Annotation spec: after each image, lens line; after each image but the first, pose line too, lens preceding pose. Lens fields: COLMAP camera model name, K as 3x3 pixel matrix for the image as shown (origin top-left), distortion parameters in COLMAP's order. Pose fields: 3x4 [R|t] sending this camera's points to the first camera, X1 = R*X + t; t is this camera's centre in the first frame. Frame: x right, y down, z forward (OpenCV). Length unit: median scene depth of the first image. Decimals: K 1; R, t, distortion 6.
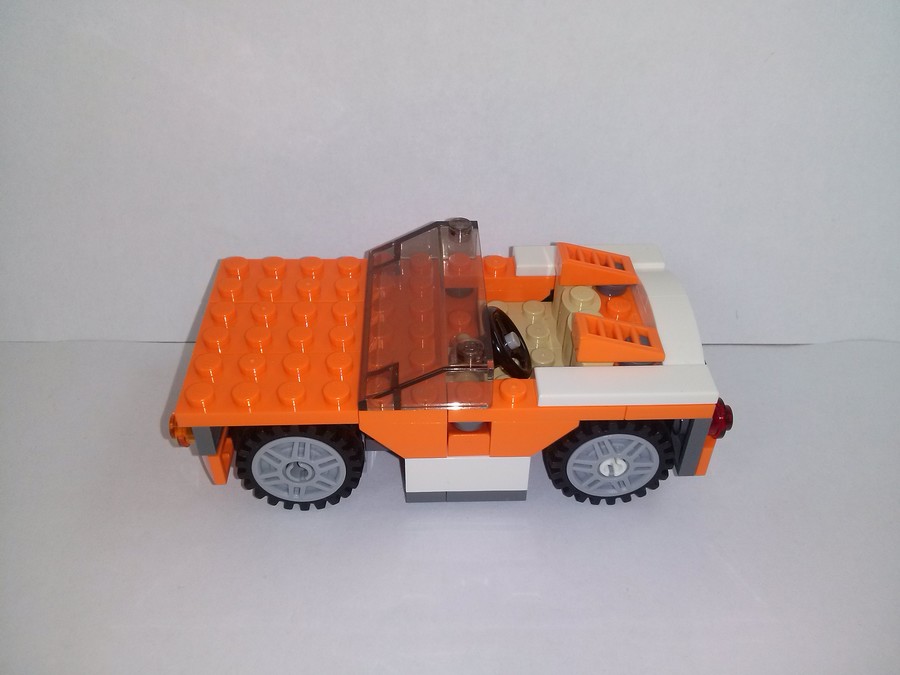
lens RADIAL K [[810.1, 0, 450.0], [0, 810.1, 337.5], [0, 0, 1]] dist [0.008977, 0.000010]
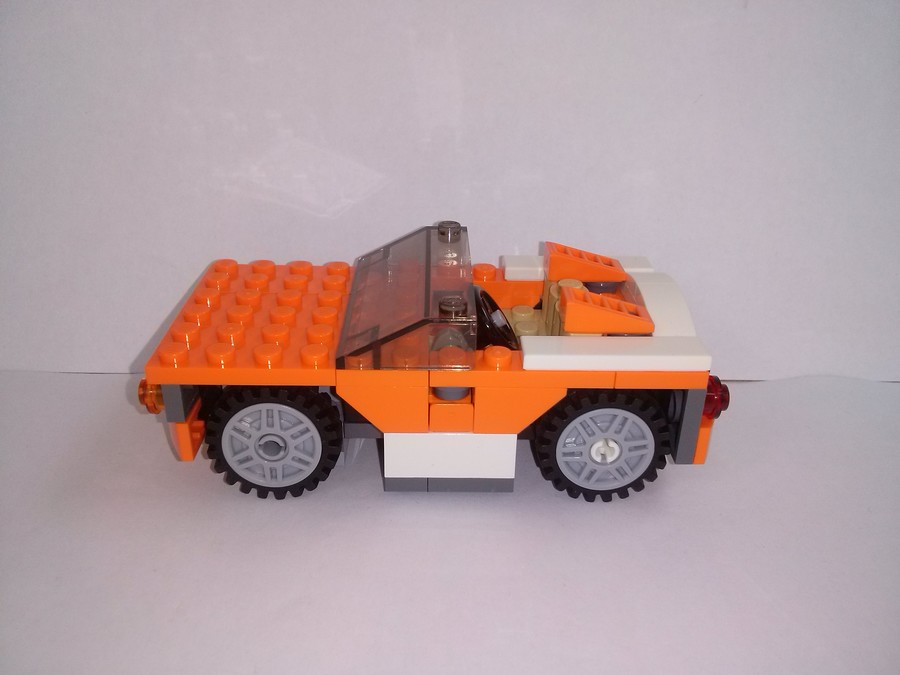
lens RADIAL K [[810.1, 0, 450.0], [0, 810.1, 337.5], [0, 0, 1]] dist [0.008977, 0.000010]
pose [[0.999758, 0.015868, -0.015248, 0.033928], [-0.018905, 0.973944, -0.226000, 0.249606], [0.011264, 0.226234, 0.974008, 0.053664]]
